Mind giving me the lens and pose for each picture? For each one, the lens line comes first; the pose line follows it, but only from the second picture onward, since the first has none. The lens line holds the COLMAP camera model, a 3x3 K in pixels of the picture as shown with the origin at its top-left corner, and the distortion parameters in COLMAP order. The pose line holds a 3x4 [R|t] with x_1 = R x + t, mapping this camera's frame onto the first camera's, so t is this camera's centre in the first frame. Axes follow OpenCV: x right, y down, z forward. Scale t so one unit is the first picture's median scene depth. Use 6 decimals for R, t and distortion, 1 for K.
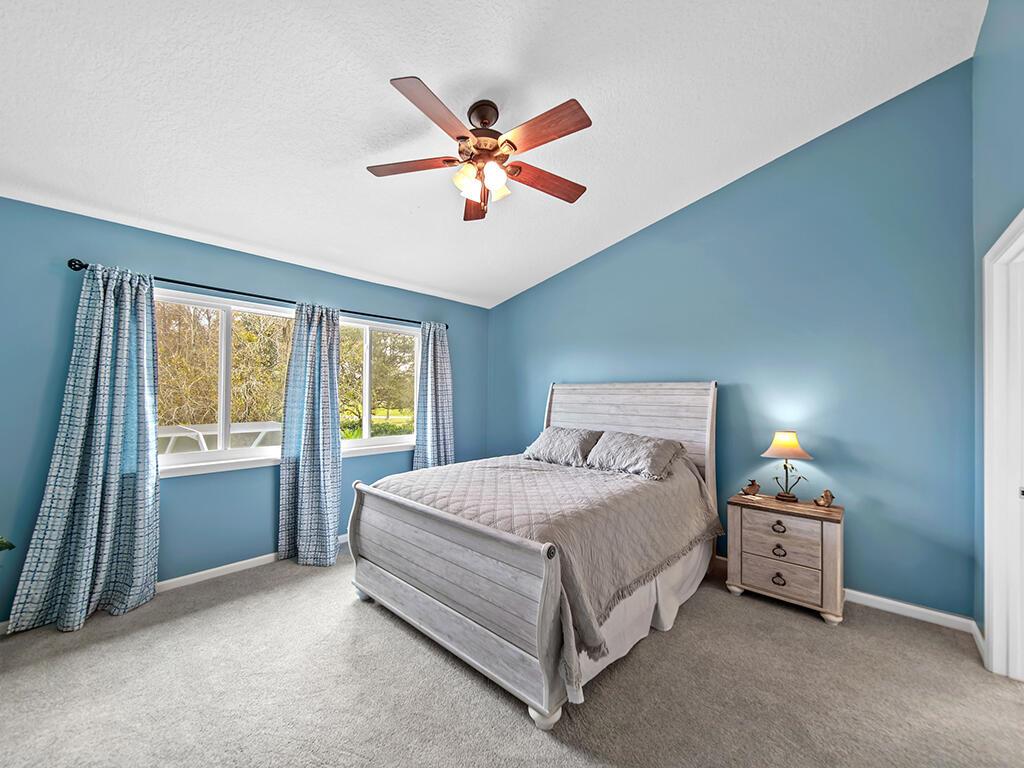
lens RADIAL K [[402.8, 0, 519.0], [0, 402.8, 390.2], [0, 0, 1]] dist [0.000081, 0.000132]
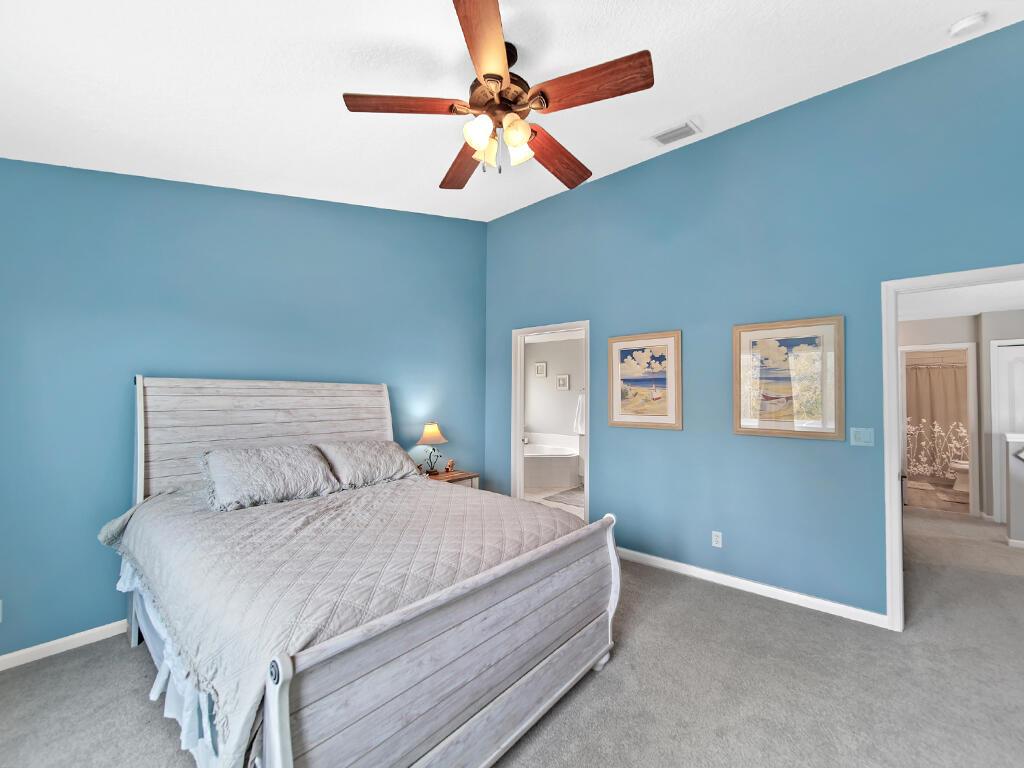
lens RADIAL K [[402.8, 0, 517.4], [0, 402.8, 387.4], [0, 0, 1]] dist [0.000081, 0.000132]
pose [[-0.015337, 0.013906, 0.999786, -0.609102], [-0.016354, 0.999766, -0.014157, -0.002674], [-0.999749, -0.016568, -0.015106, 0.656111]]
